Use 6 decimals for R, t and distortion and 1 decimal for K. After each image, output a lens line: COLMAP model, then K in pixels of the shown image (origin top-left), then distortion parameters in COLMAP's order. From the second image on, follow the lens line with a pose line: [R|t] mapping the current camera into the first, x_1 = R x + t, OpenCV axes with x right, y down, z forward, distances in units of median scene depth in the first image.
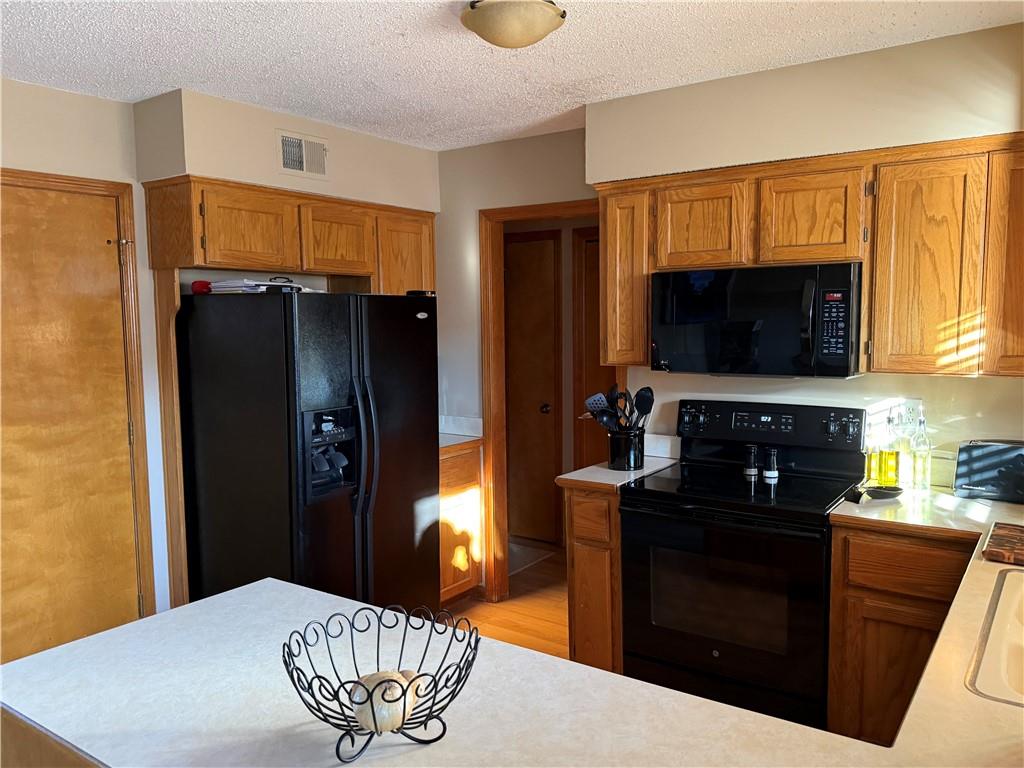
lens RADIAL K [[789.5, 0, 512.0], [0, 789.5, 384.0], [0, 0, 1]] dist [0.011327, -0.005234]
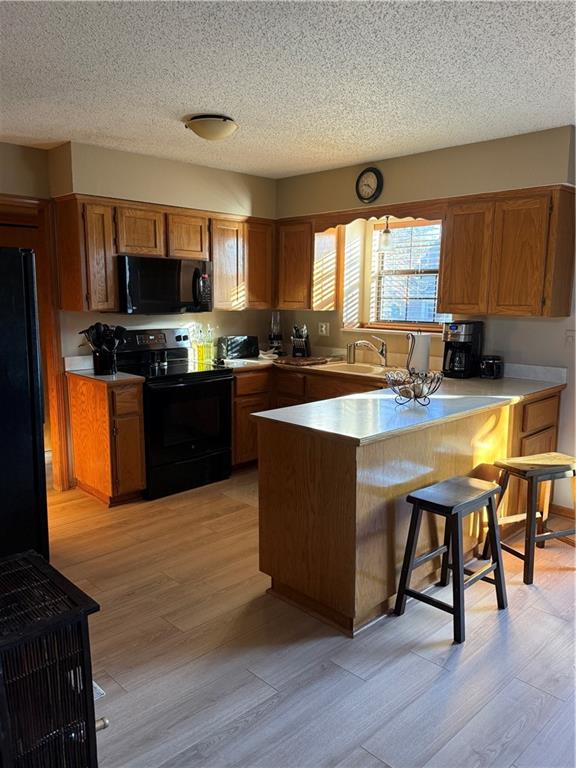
lens RADIAL K [[592.1, 0, 288.0], [0, 592.1, 384.0], [0, 0, 1]] dist [0.011327, -0.005234]
pose [[0.178783, -0.140357, 0.973826, -1.125148], [0.069362, 0.989108, 0.129825, -0.008606], [-0.981441, 0.044336, 0.186571, 0.439378]]
